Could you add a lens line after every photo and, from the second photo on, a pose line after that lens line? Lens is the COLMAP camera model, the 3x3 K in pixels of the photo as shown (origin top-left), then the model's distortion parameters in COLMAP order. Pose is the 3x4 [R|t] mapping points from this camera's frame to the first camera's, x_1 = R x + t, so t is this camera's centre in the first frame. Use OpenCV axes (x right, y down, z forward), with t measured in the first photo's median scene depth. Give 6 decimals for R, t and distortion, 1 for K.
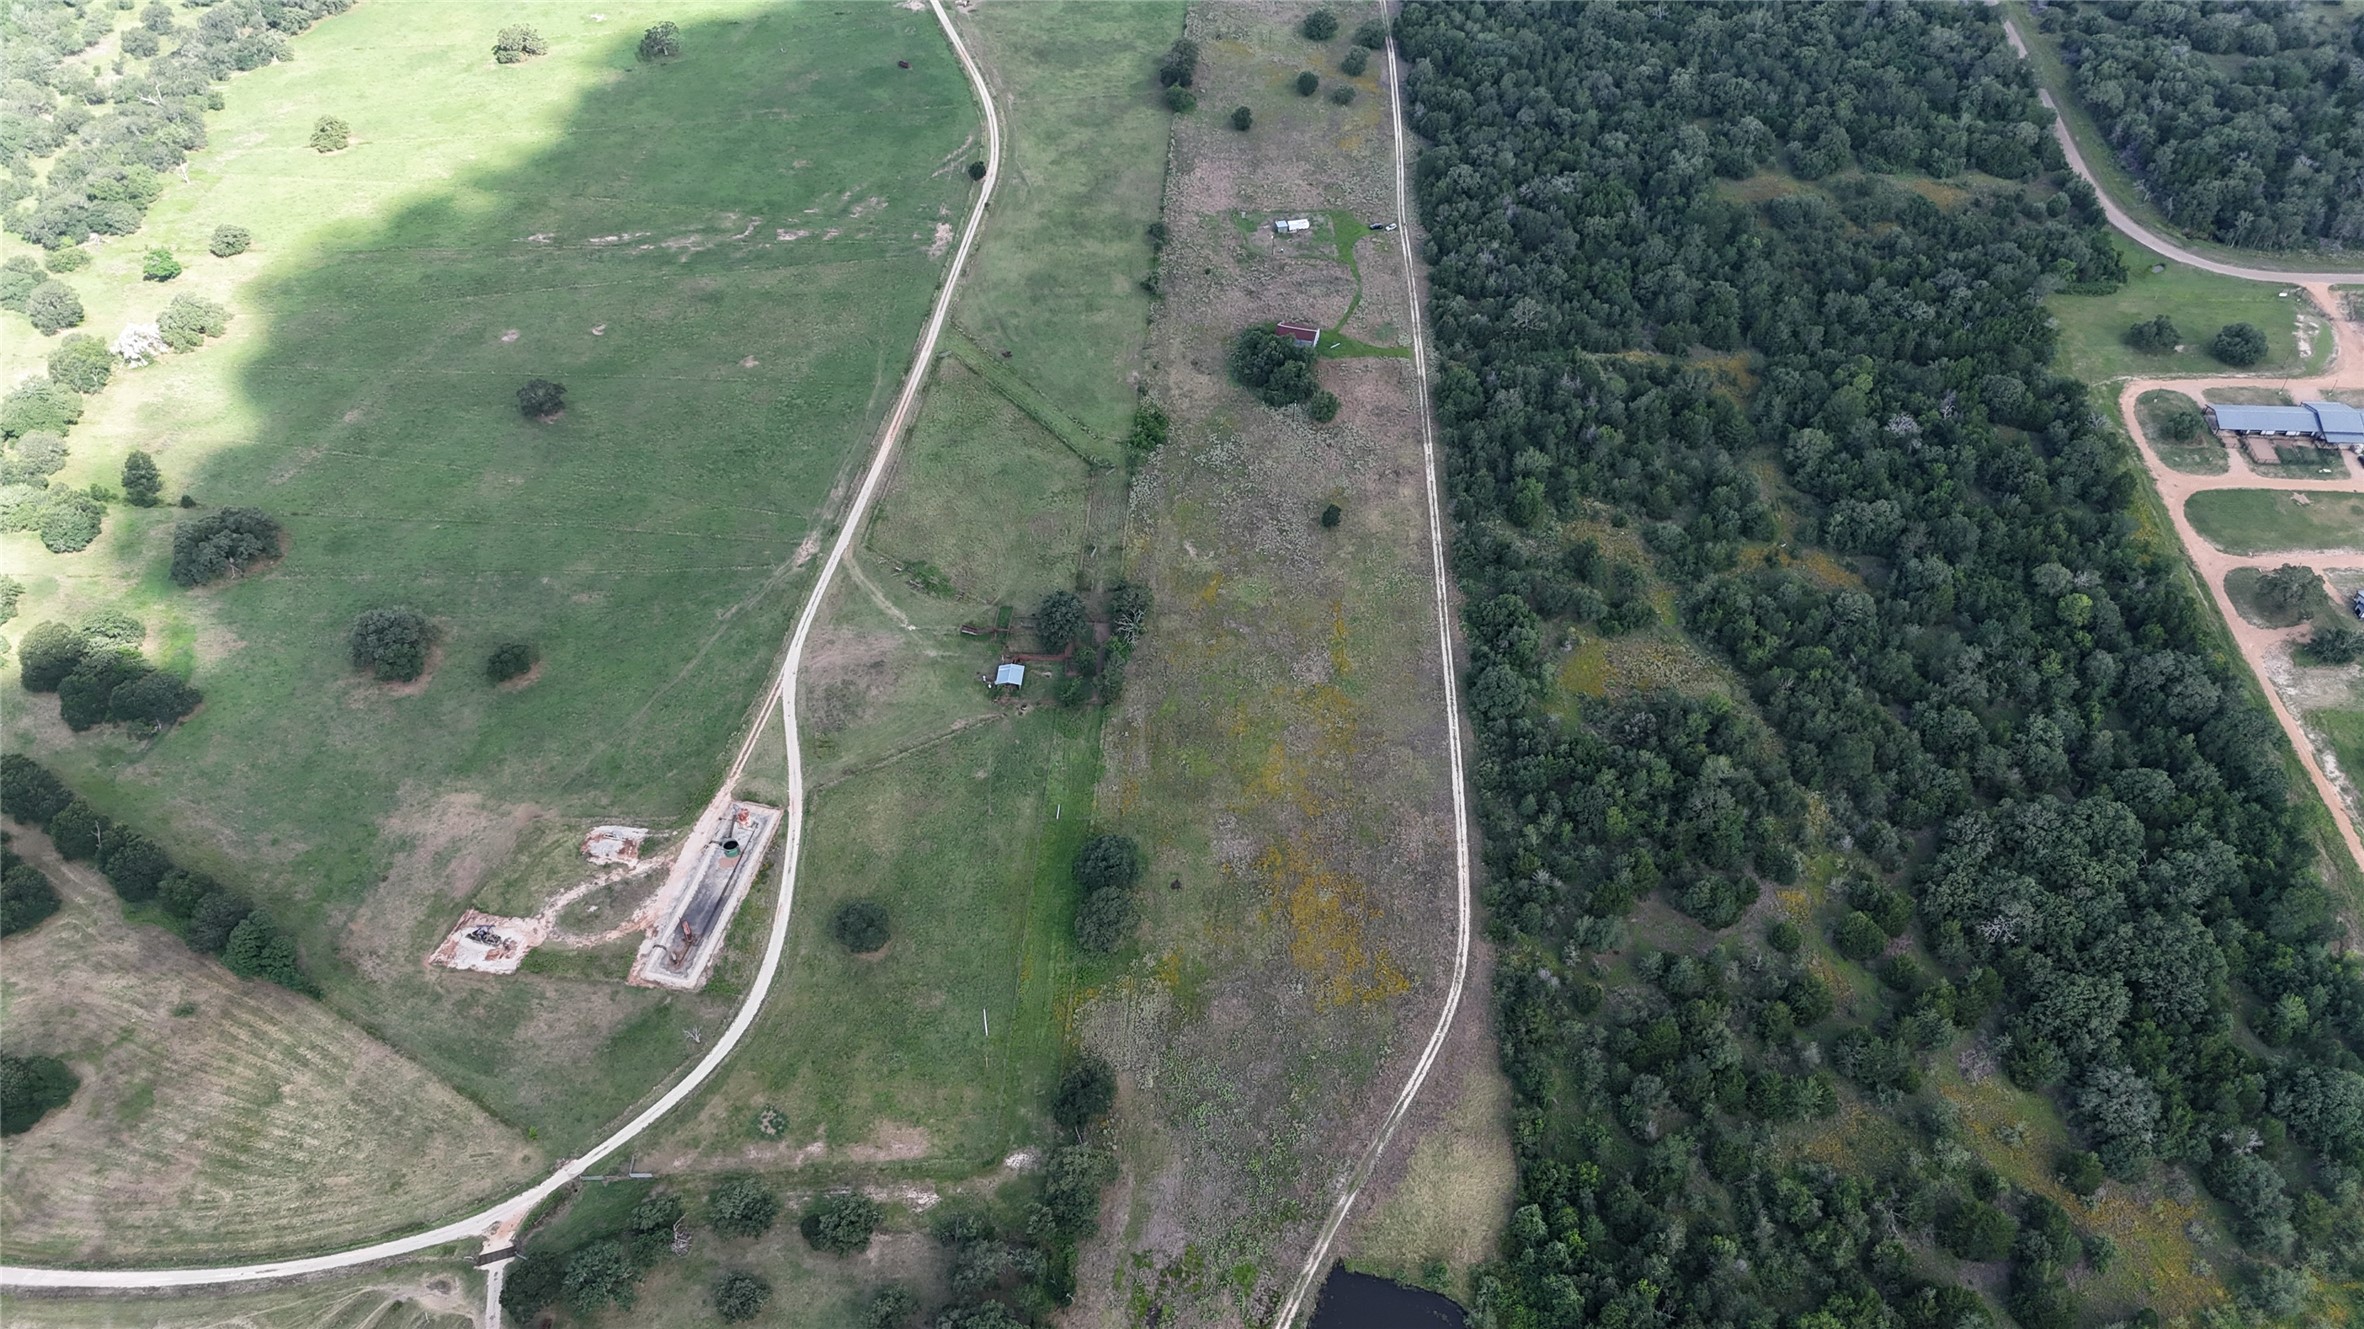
lens RADIAL K [[1736.5, 0, 1171.3], [0, 1736.5, 668.9], [0, 0, 1]] dist [0.071735, -0.066710]
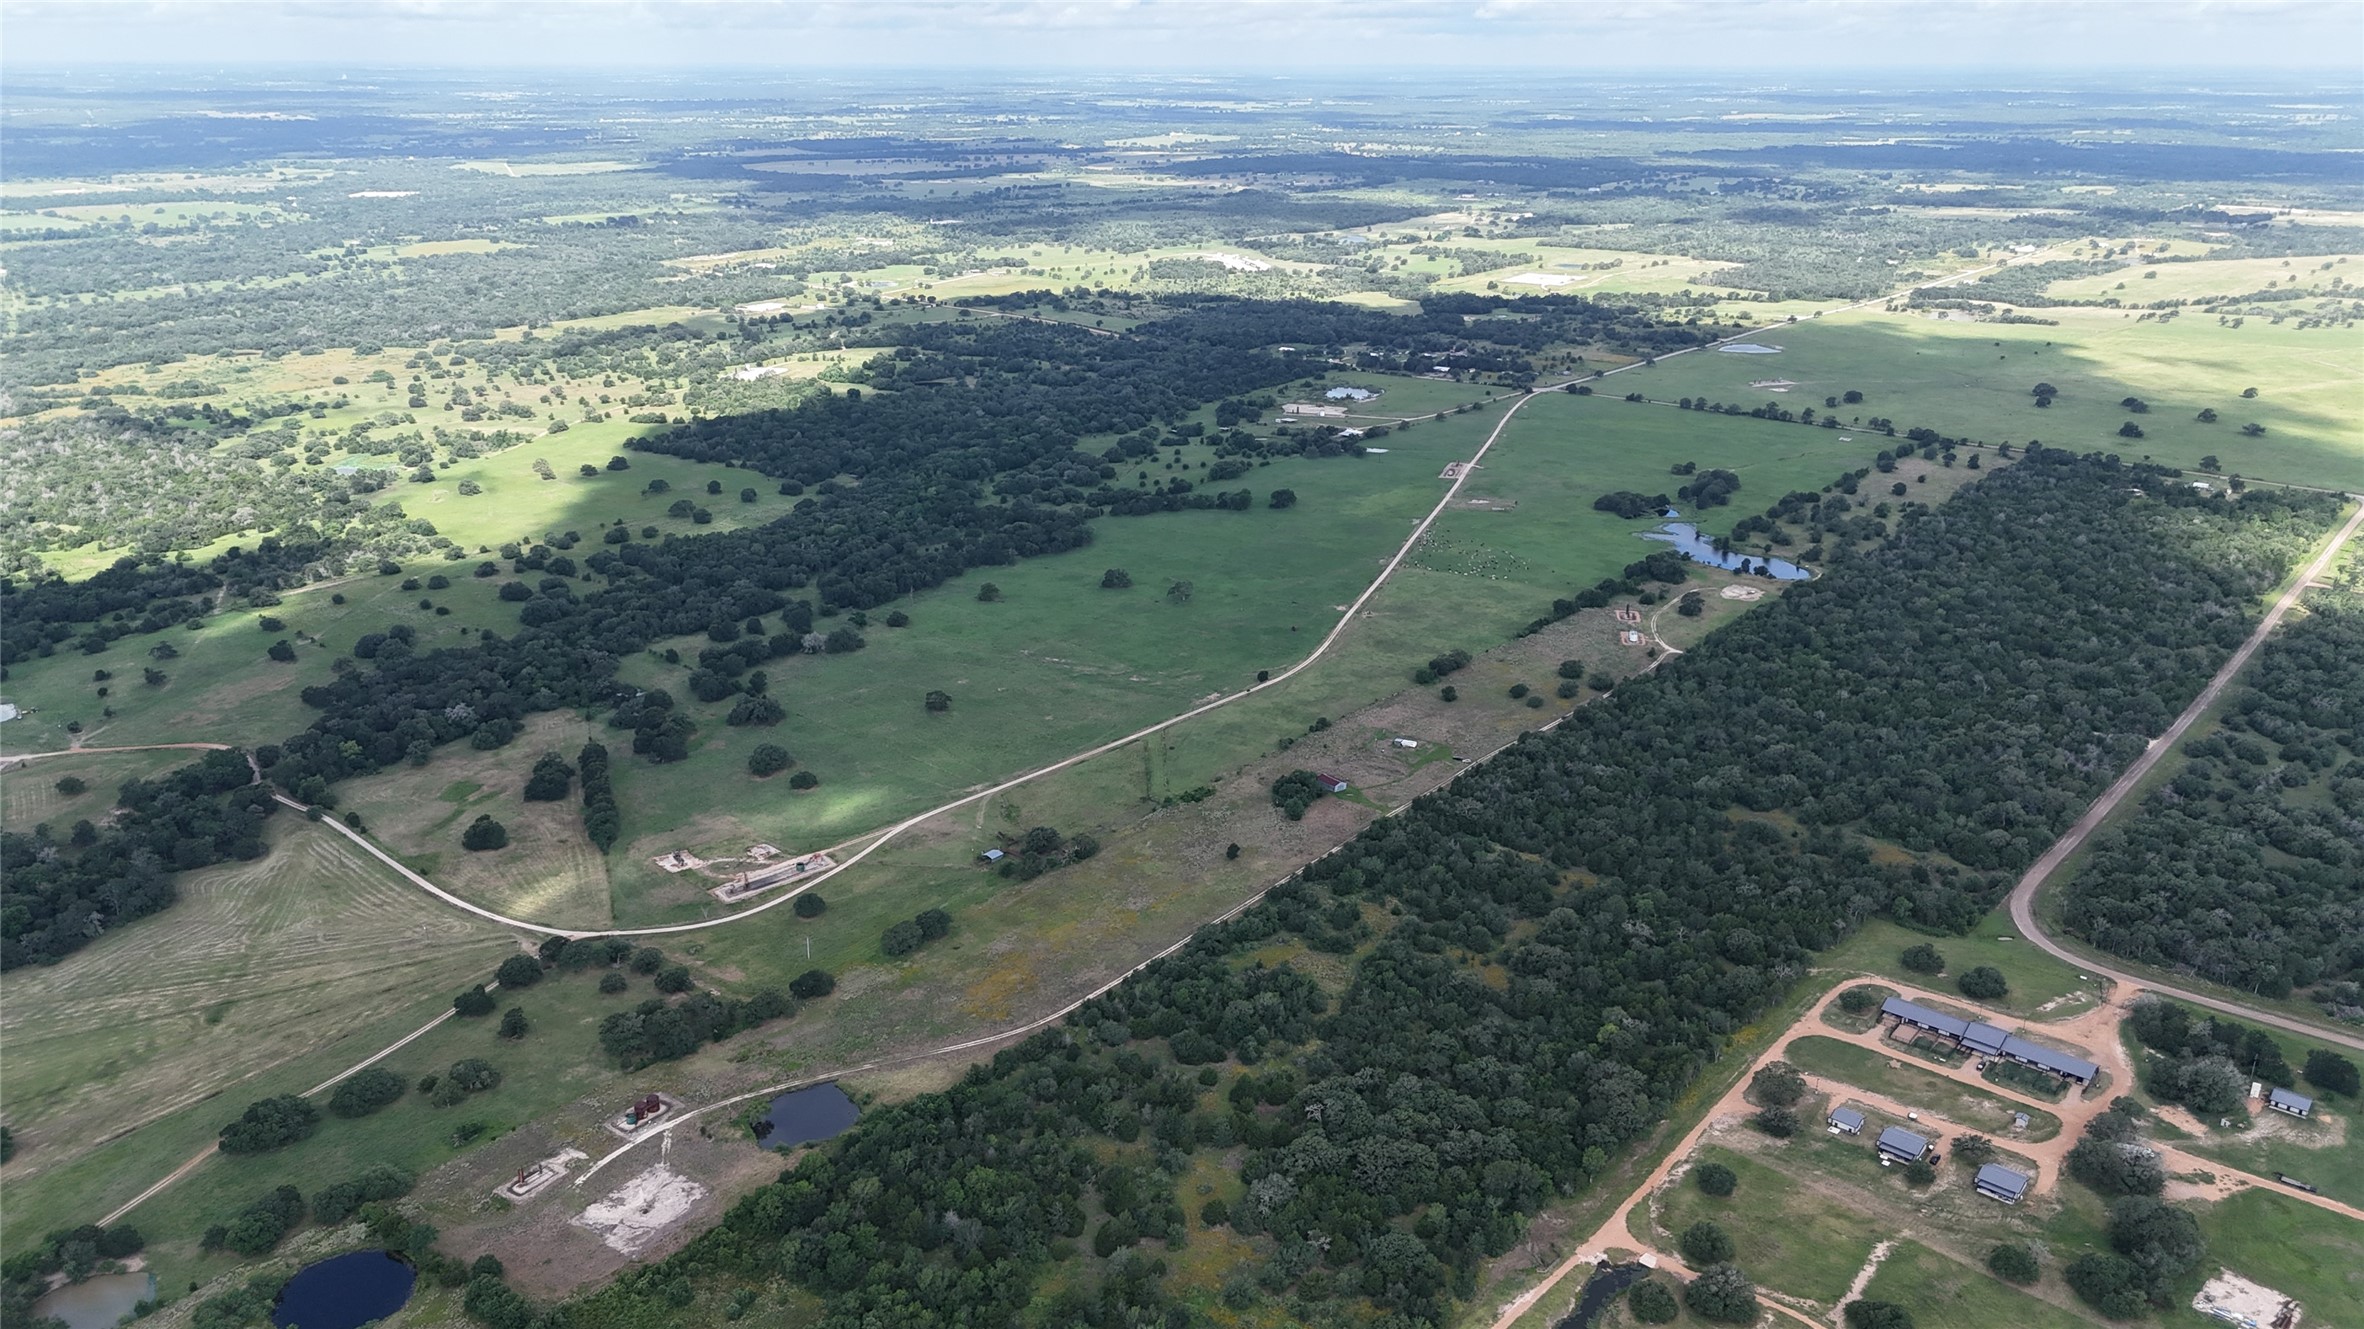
lens RADIAL K [[1740.9, 0, 1172.6], [0, 1740.9, 657.7], [0, 0, 1]] dist [0.075318, -0.069272]
pose [[0.793681, 0.203384, -0.573329, 0.757958], [-0.430072, 0.854144, -0.292363, 0.201621], [0.430243, 0.478616, 0.765387, -0.243724]]
